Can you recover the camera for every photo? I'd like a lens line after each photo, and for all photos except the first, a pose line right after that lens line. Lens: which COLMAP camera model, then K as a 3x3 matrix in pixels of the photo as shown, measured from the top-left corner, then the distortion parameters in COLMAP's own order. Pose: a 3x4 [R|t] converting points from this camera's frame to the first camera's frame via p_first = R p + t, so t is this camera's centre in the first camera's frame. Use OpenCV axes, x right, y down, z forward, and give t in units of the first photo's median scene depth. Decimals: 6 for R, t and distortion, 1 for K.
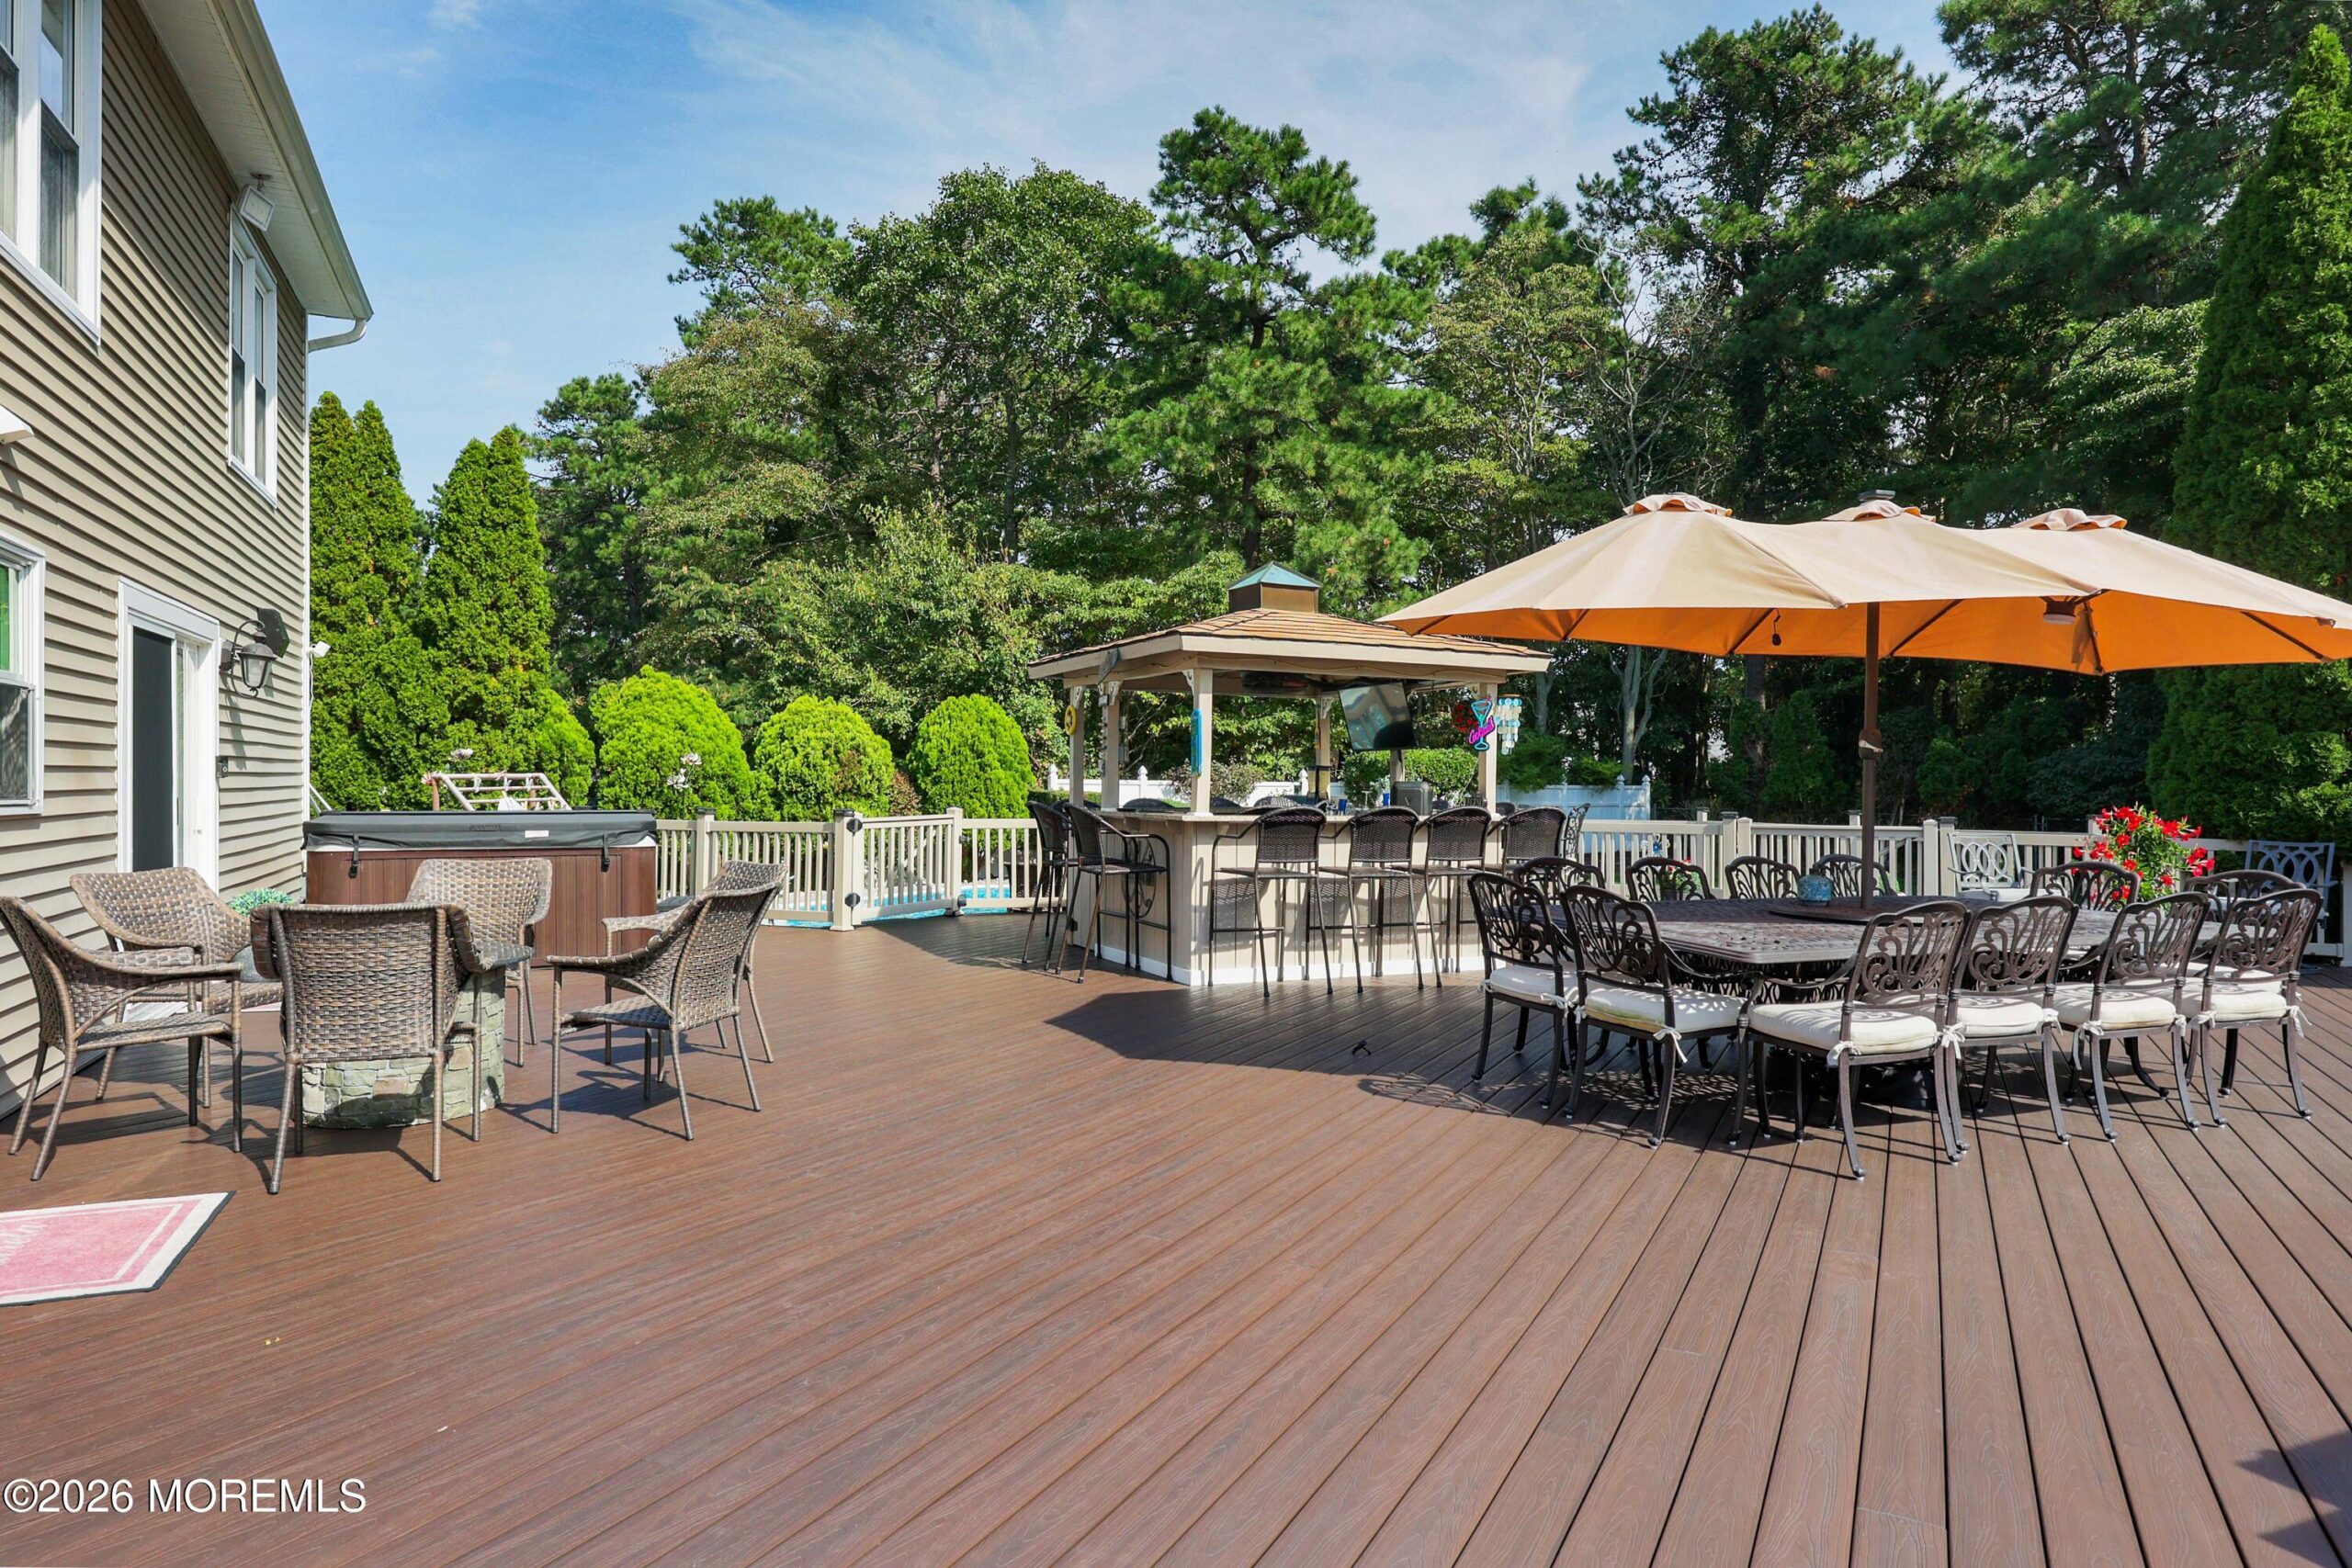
lens RADIAL K [[1394.8, 0, 1176.0], [0, 1394.8, 784.0], [0, 0, 1]] dist [0.000703, 0.000200]
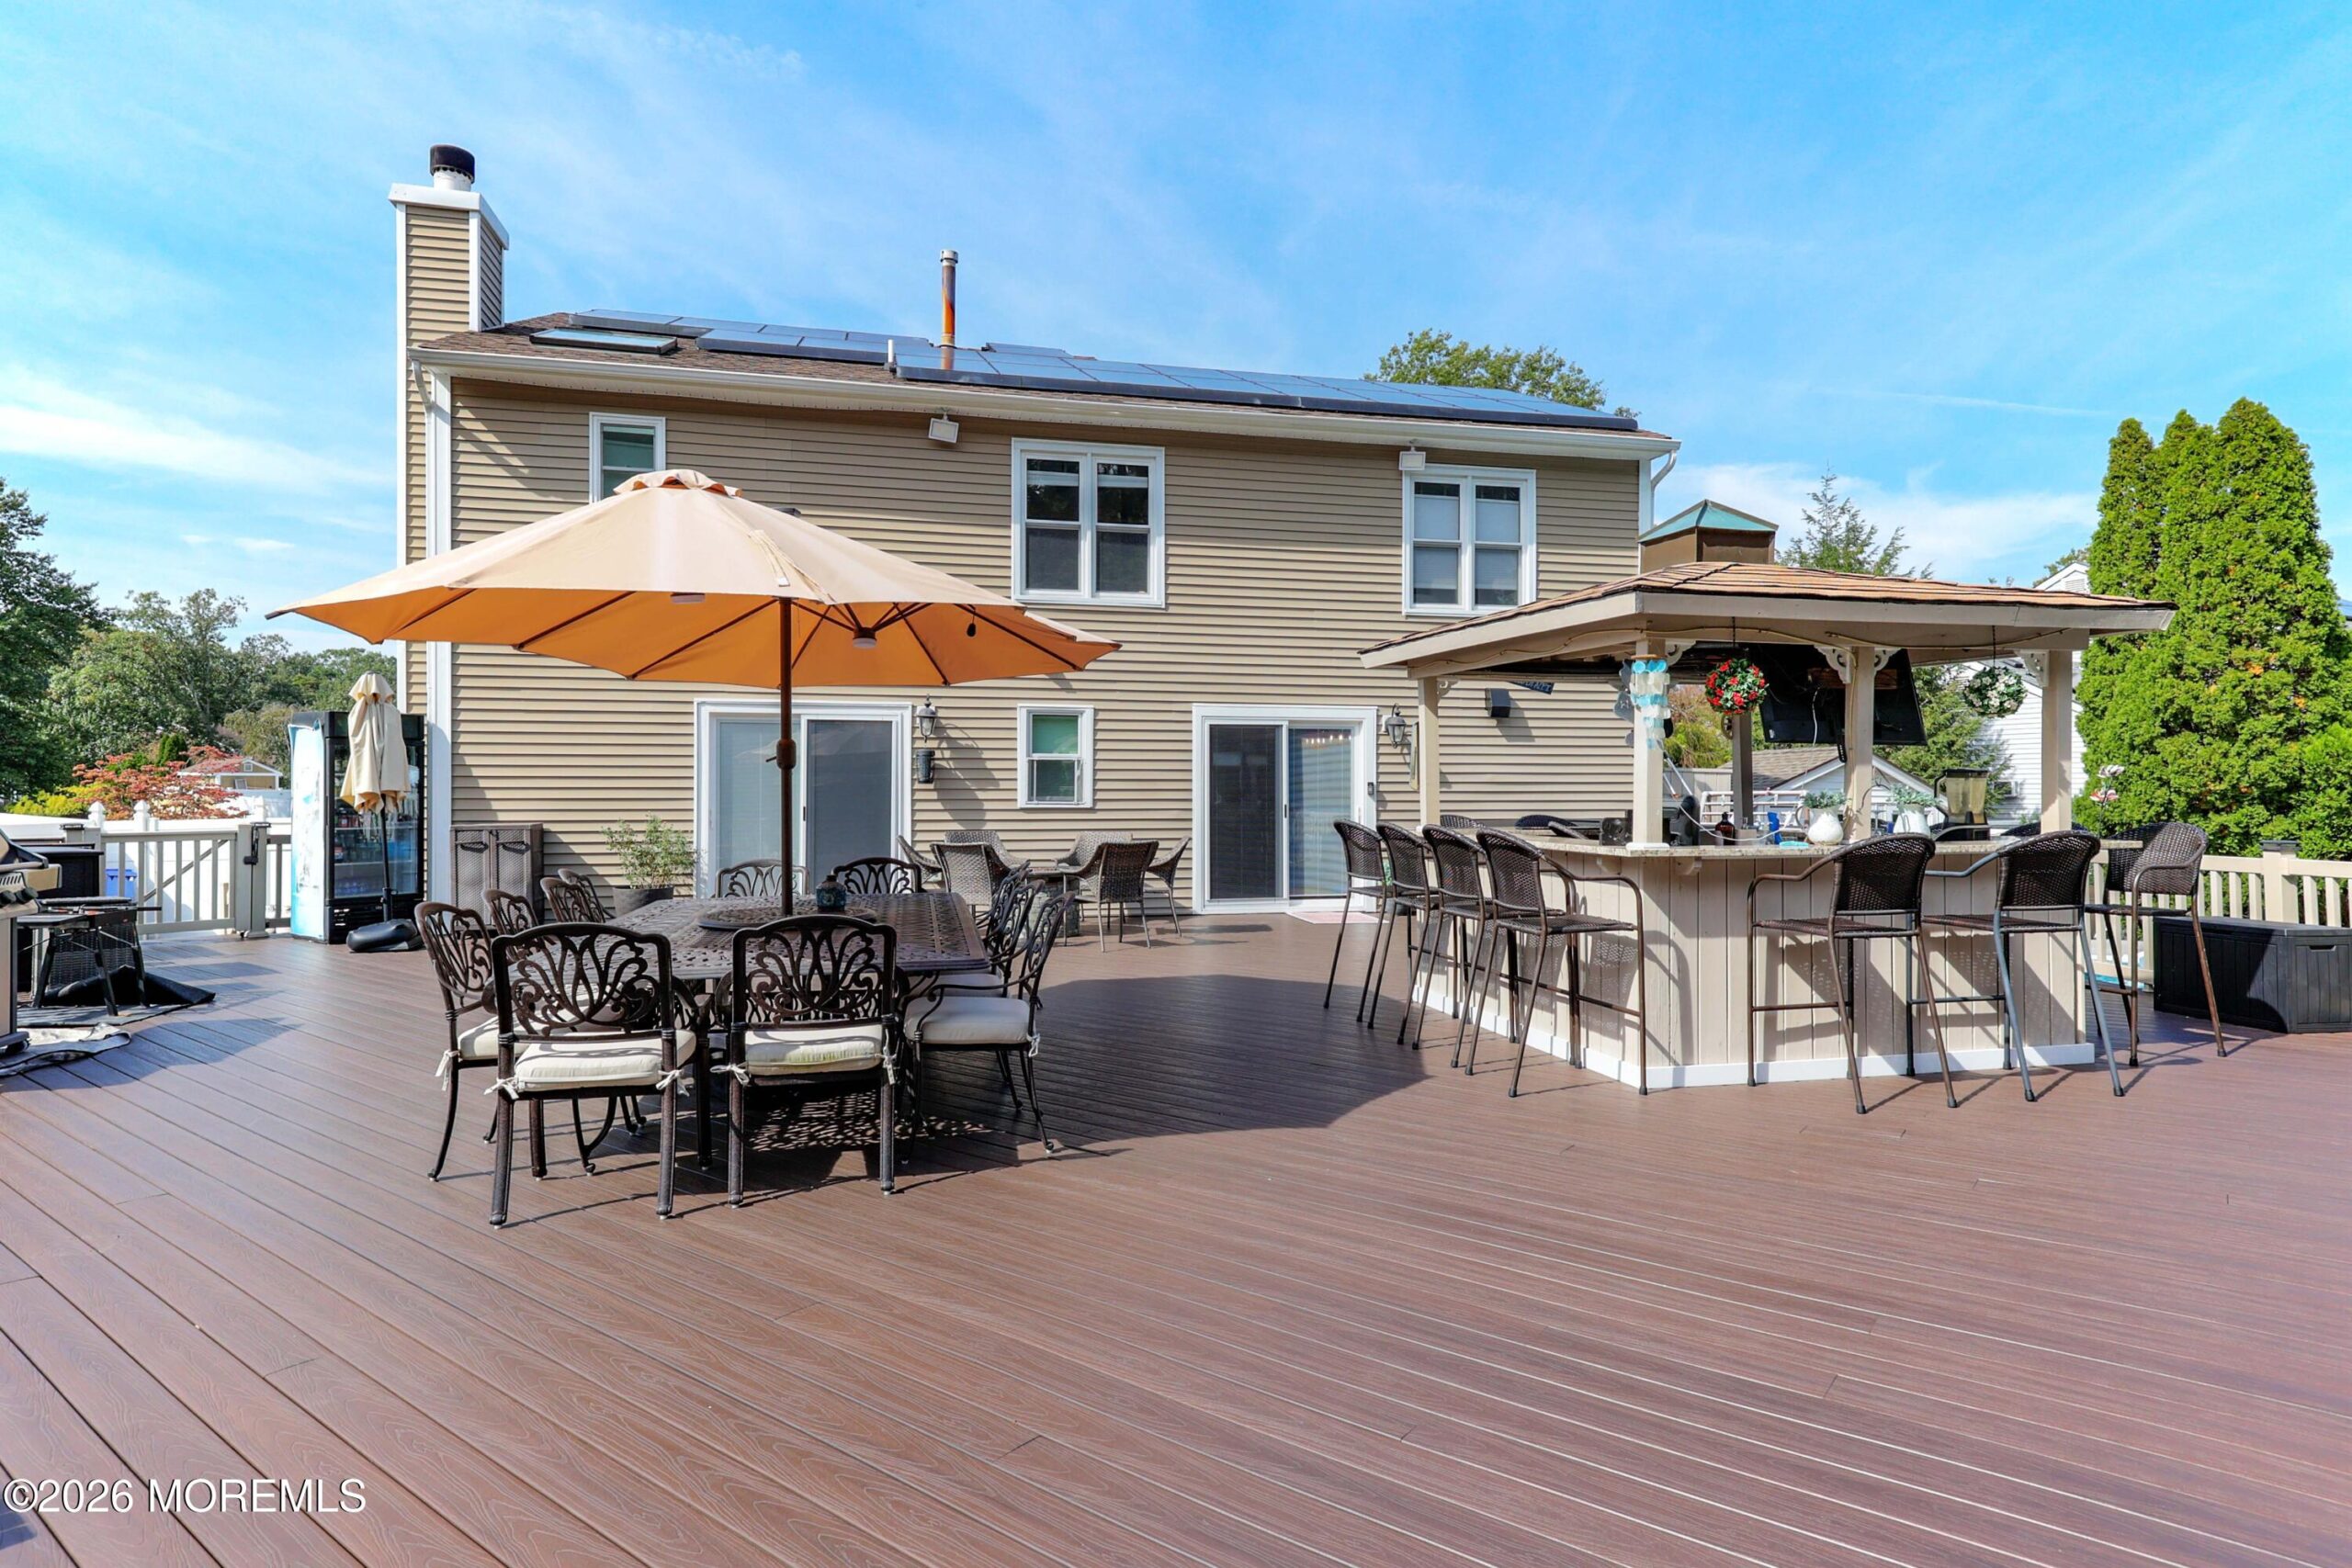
lens RADIAL K [[1299.7, 0, 1176.0], [0, 1299.7, 784.0], [0, 0, 1]] dist [0.015138, 0.015274]
pose [[-0.182751, -0.012884, -0.983075, 0.402835], [-0.005021, 0.999913, -0.012172, 0.001467], [0.983146, 0.002711, -0.182800, 0.424558]]
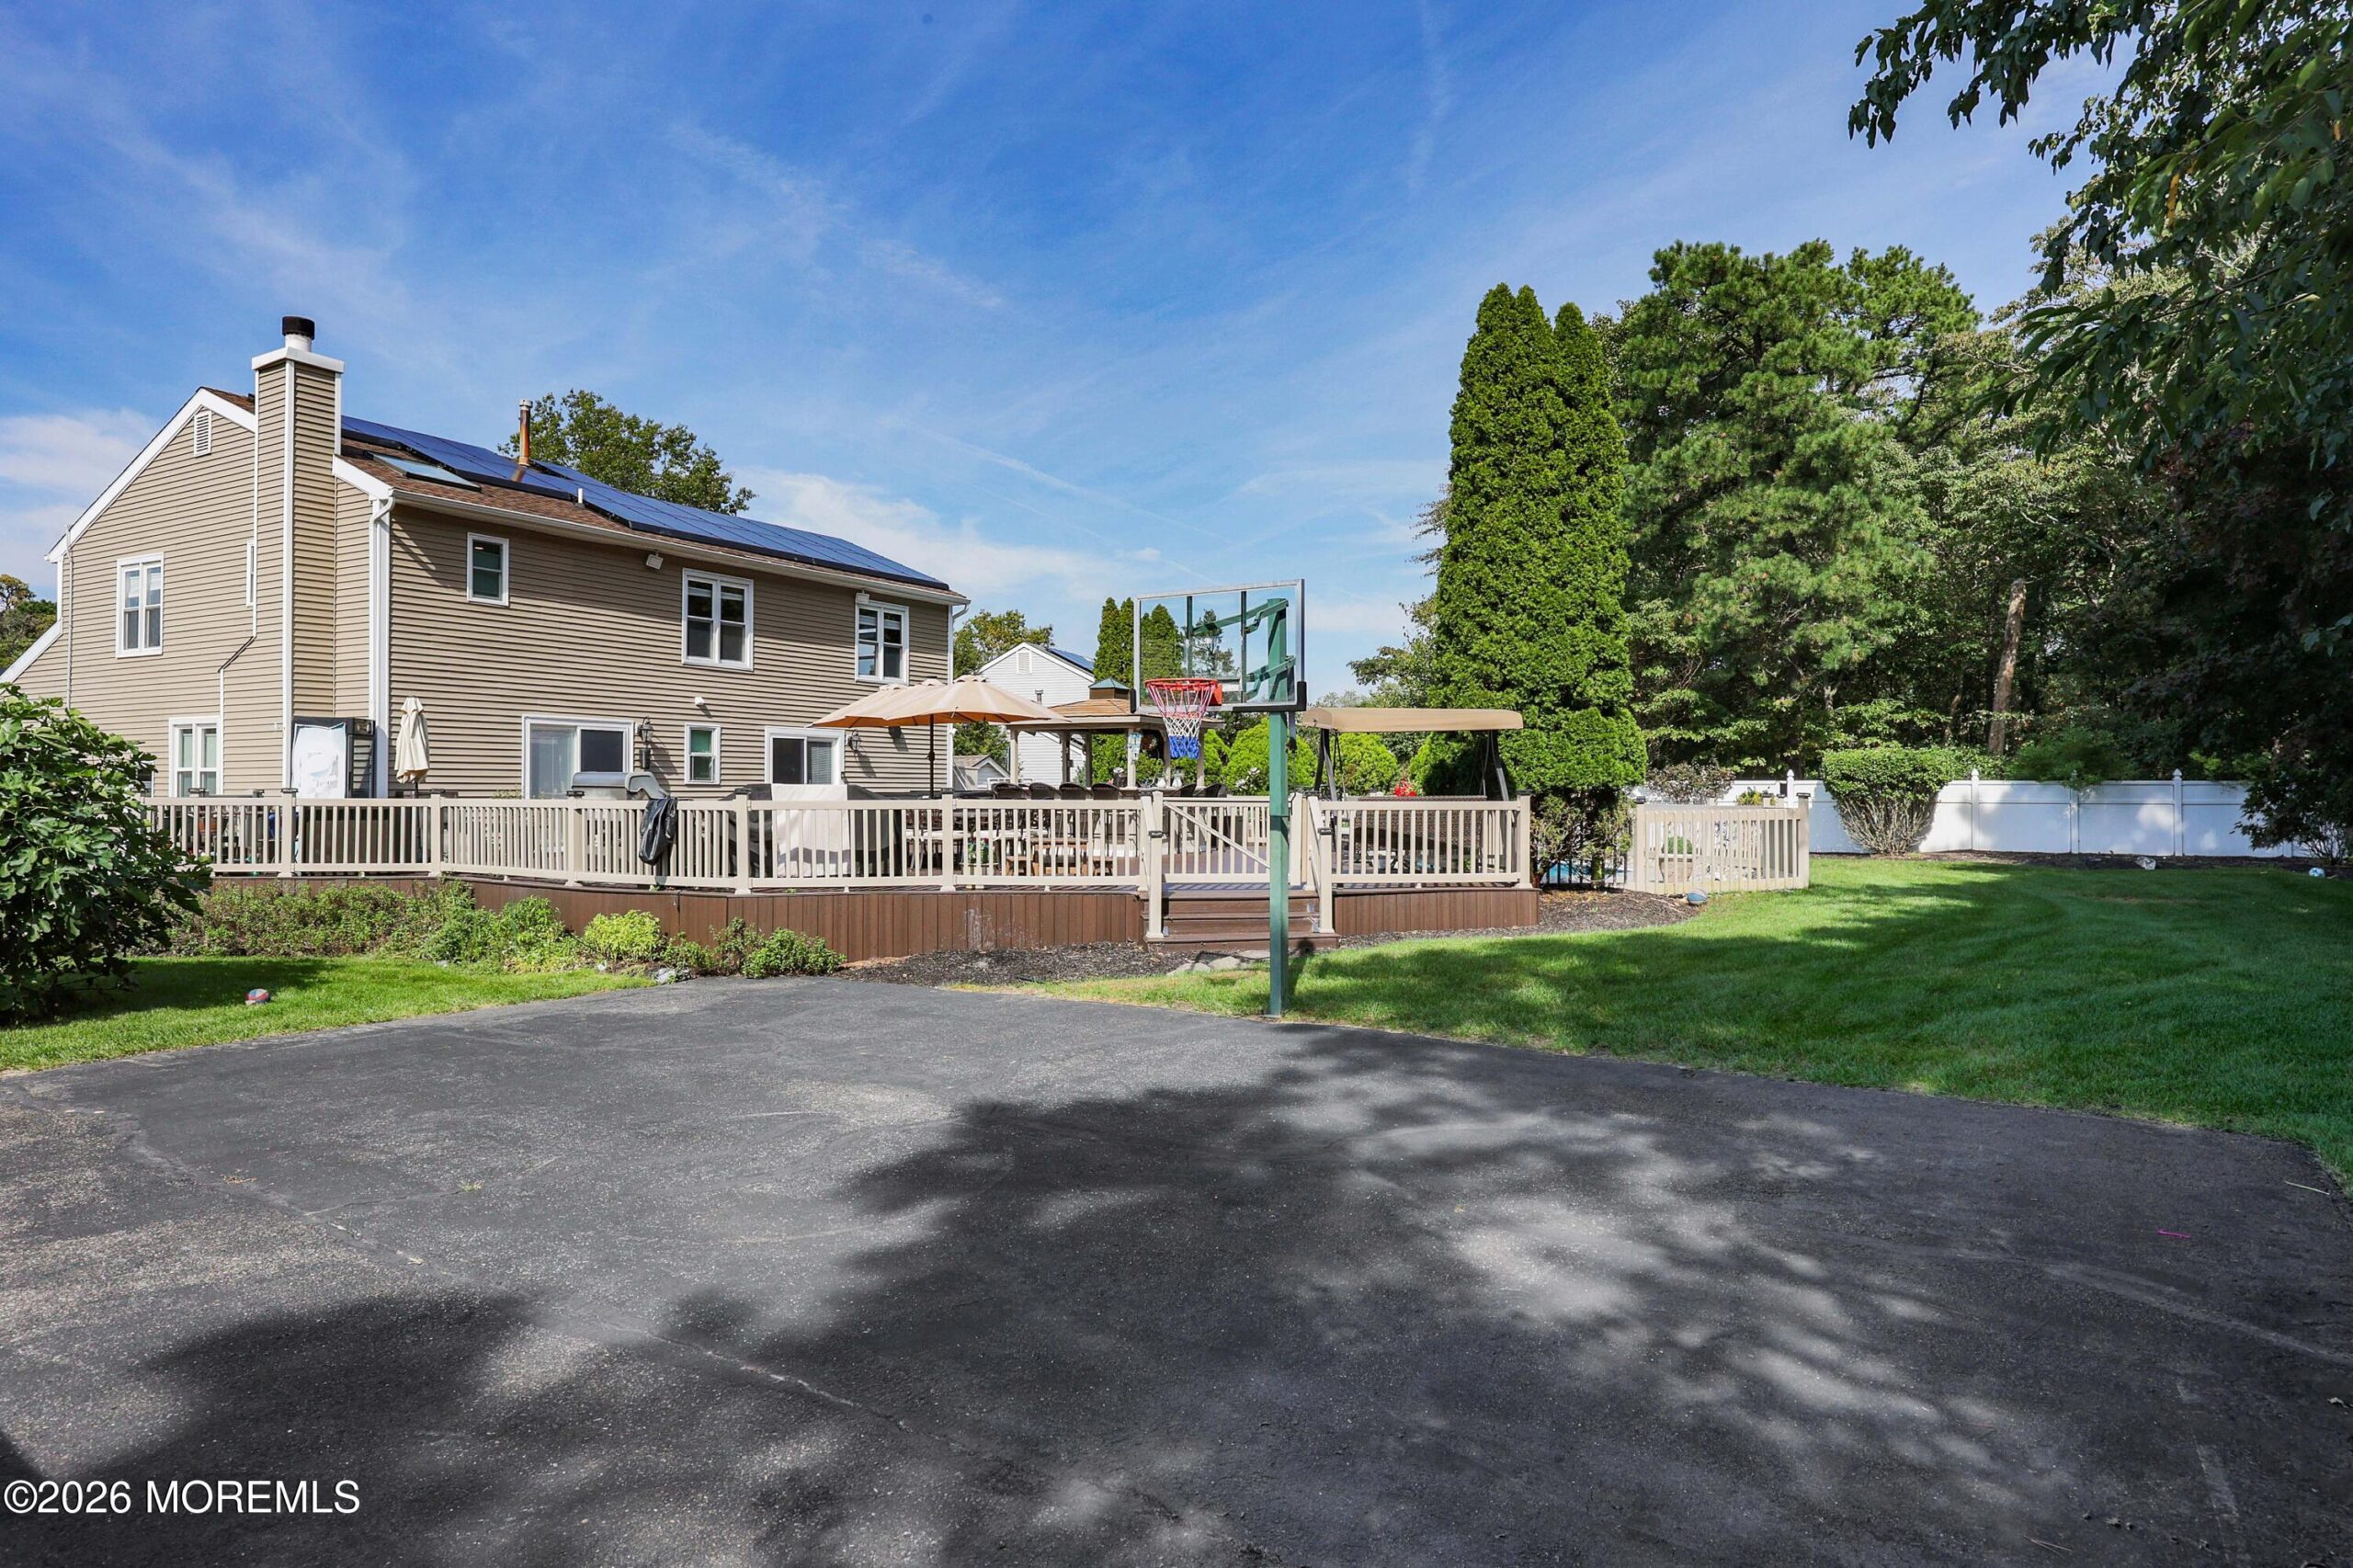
lens RADIAL K [[1395.5, 0, 1176.5], [0, 1395.5, 784.0], [0, 0, 1]] dist [0.000703, 0.000200]
pose [[0.584118, -0.012535, -0.811572, 0.976283], [0.001034, 0.999891, -0.014699, 0.023266], [0.811668, 0.007747, 0.584068, -0.111843]]
